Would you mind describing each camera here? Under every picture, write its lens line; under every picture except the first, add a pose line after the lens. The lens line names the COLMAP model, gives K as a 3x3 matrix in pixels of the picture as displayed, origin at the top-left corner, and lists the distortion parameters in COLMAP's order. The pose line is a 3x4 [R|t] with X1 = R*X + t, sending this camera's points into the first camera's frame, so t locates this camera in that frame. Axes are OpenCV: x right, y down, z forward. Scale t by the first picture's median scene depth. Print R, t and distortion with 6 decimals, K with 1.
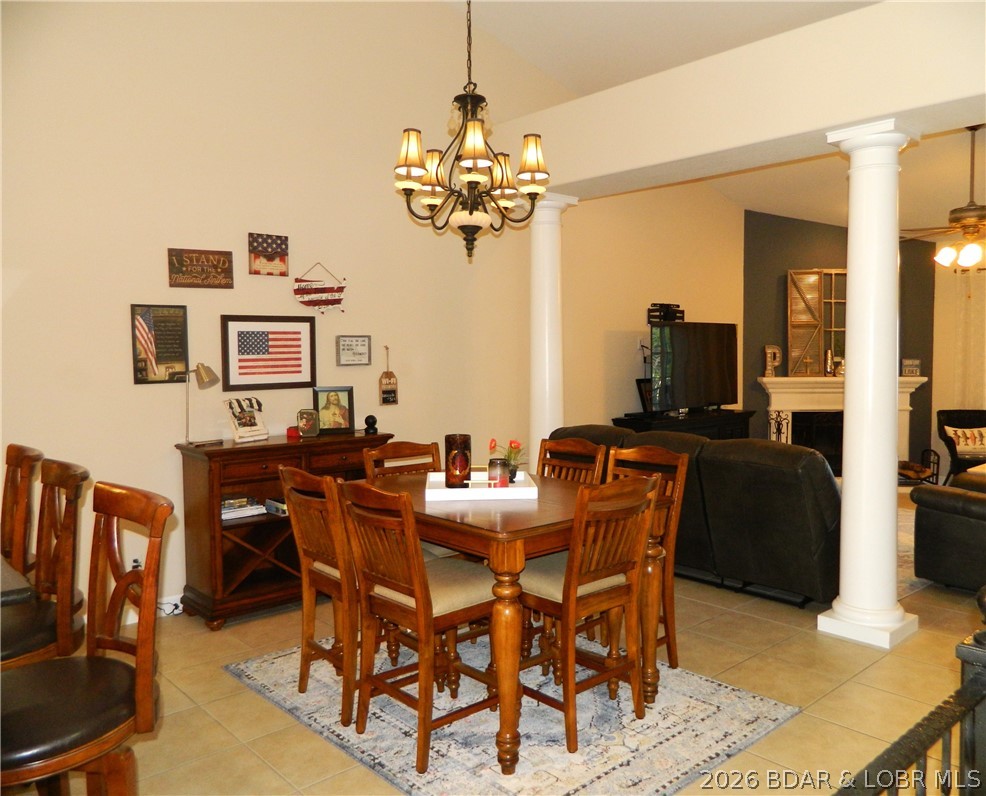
lens RADIAL K [[792.8, 0, 493.3], [0, 792.8, 399.8], [0, 0, 1]] dist [-0.007376, -0.004127]
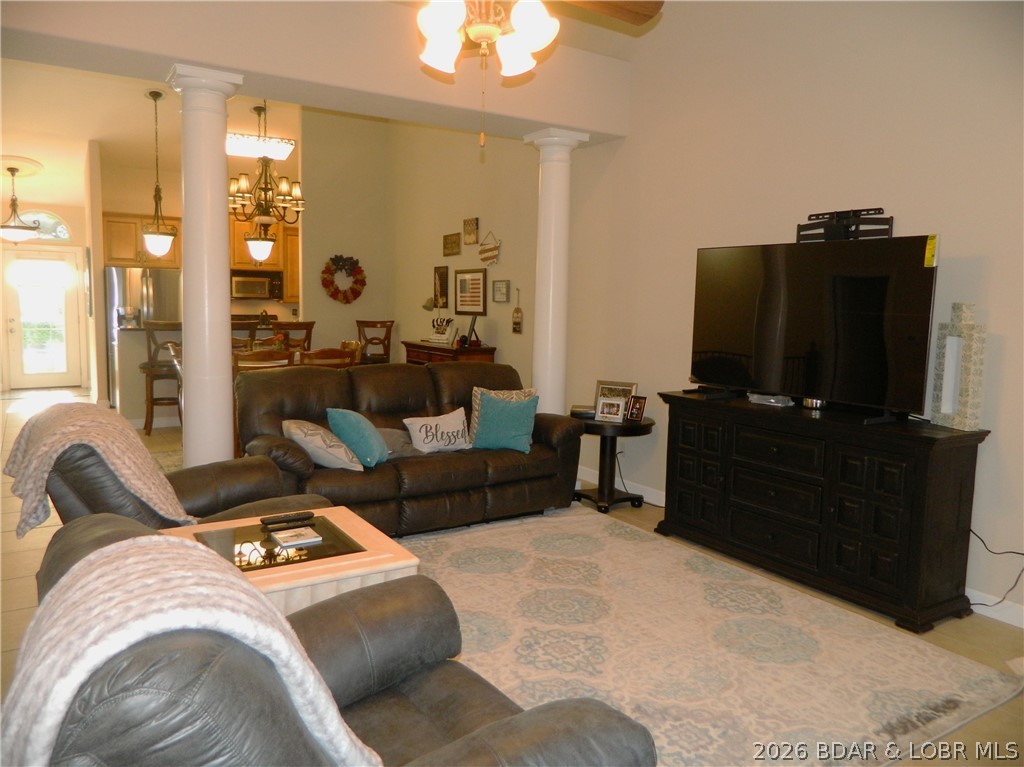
lens RADIAL K [[753.2, 0, 509.6], [0, 753.2, 383.0], [0, 0, 1]] dist [-0.009102, -0.002648]
pose [[-0.161338, 0.107518, -0.981025, 0.839843], [-0.082818, 0.989066, 0.122020, -0.048572], [0.983418, 0.100933, -0.150669, 0.911001]]
